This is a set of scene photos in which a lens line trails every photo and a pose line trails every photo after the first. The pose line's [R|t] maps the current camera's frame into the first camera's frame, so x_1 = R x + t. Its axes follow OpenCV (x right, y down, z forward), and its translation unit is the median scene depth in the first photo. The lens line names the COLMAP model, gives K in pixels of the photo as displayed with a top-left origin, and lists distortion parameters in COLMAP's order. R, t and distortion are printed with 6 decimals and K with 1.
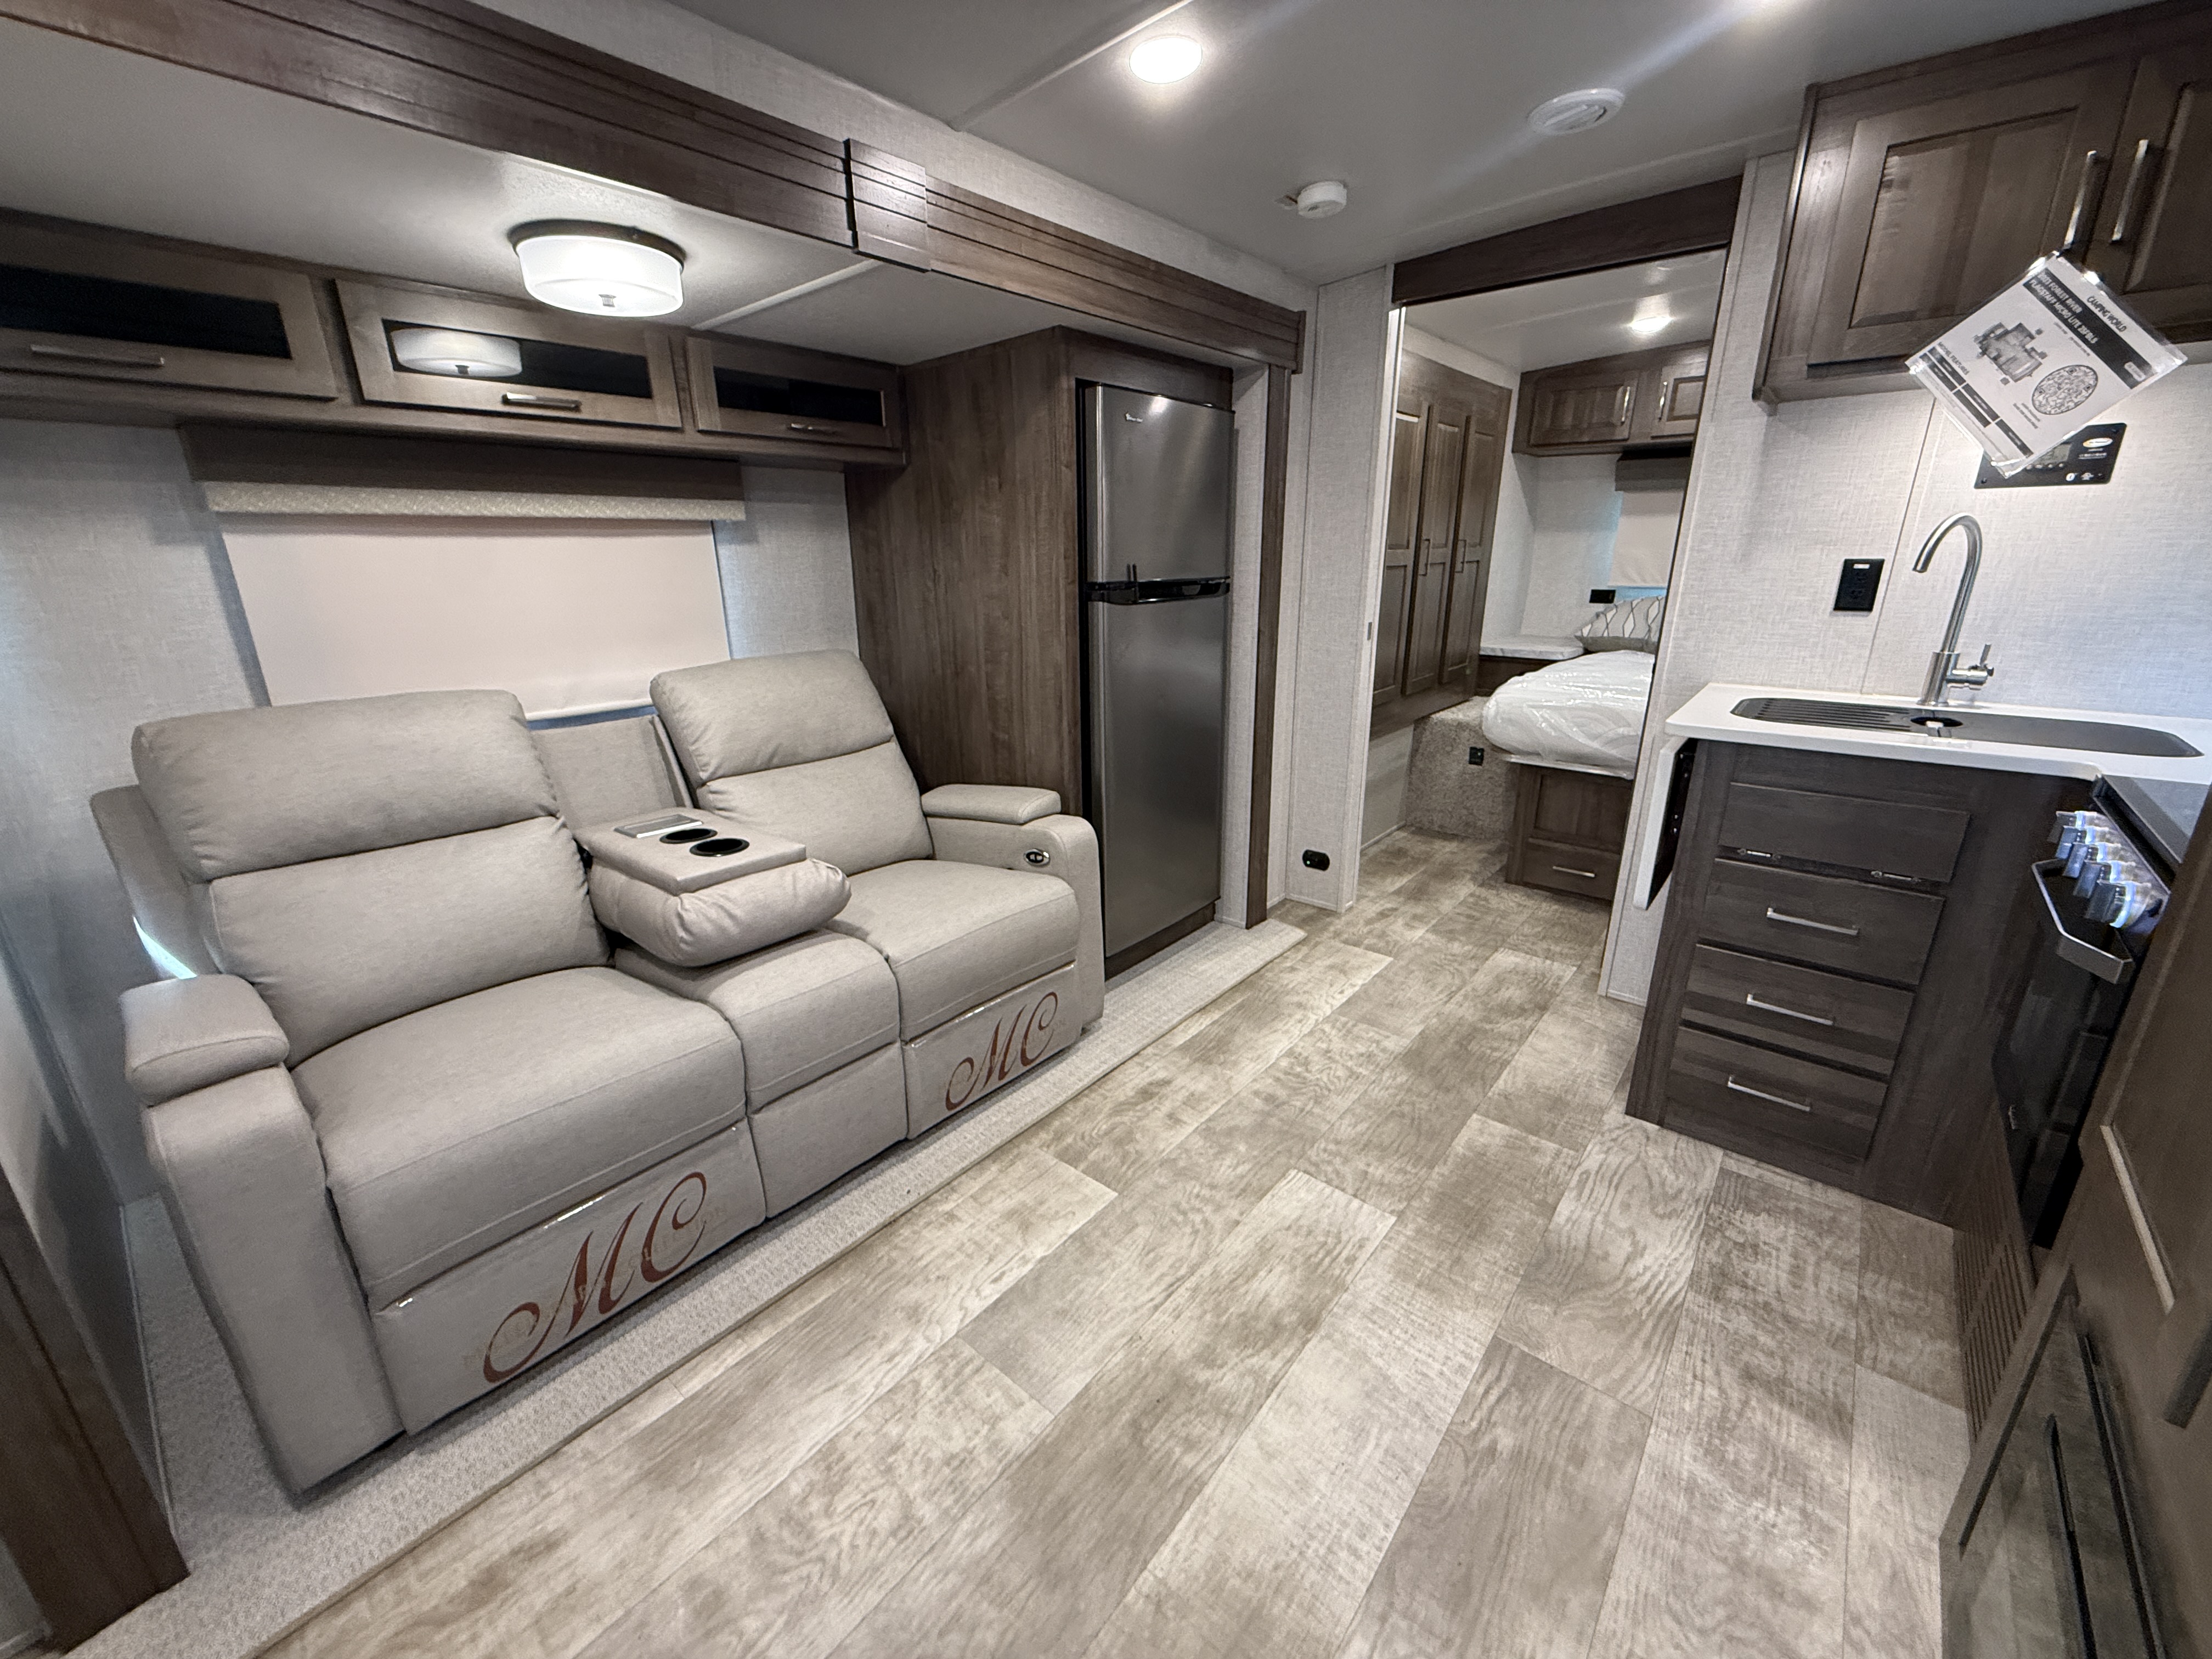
lens RADIAL K [[884.2, 0, 1100.4], [0, 884.2, 831.9], [0, 0, 1]] dist [-0.000370, -0.000494]
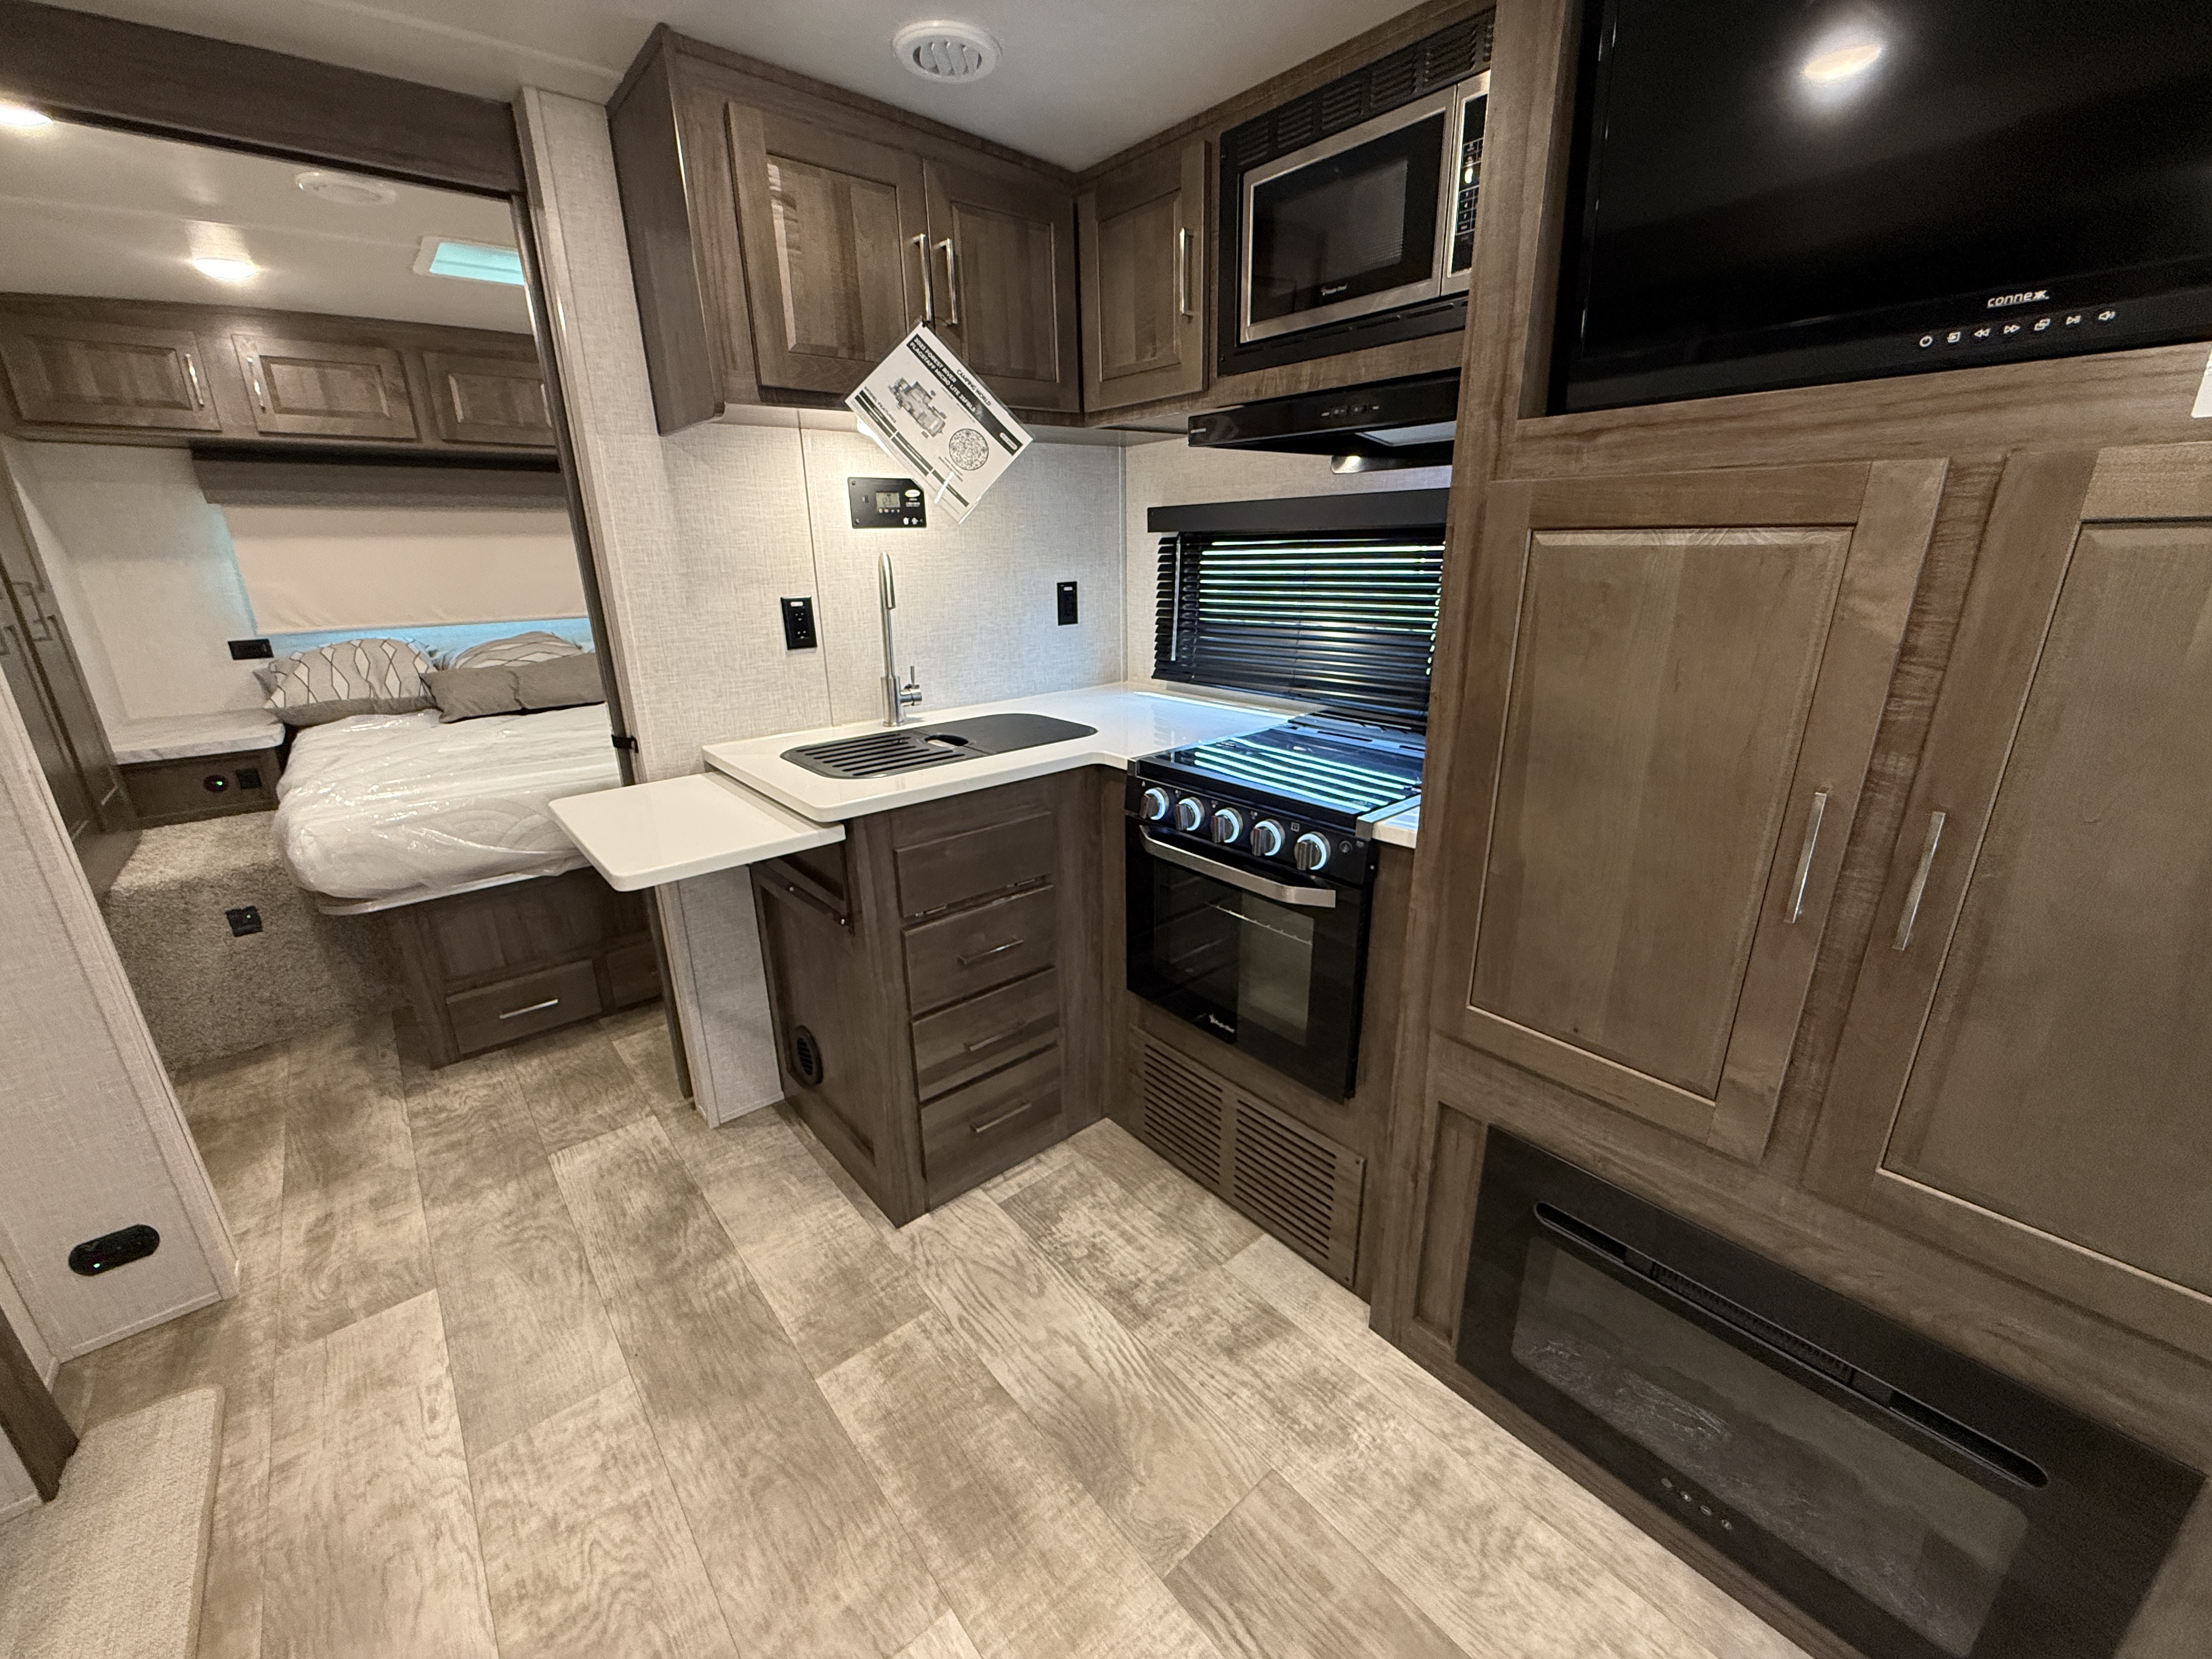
lens RADIAL K [[884.2, 0, 1100.4], [0, 884.2, 831.9], [0, 0, 1]] dist [-0.000370, -0.000494]
pose [[0.165432, -0.303296, 0.938426, -0.070978], [0.316709, 0.917476, 0.240694, -0.170862], [-0.933985, 0.257390, 0.247837, 0.437371]]
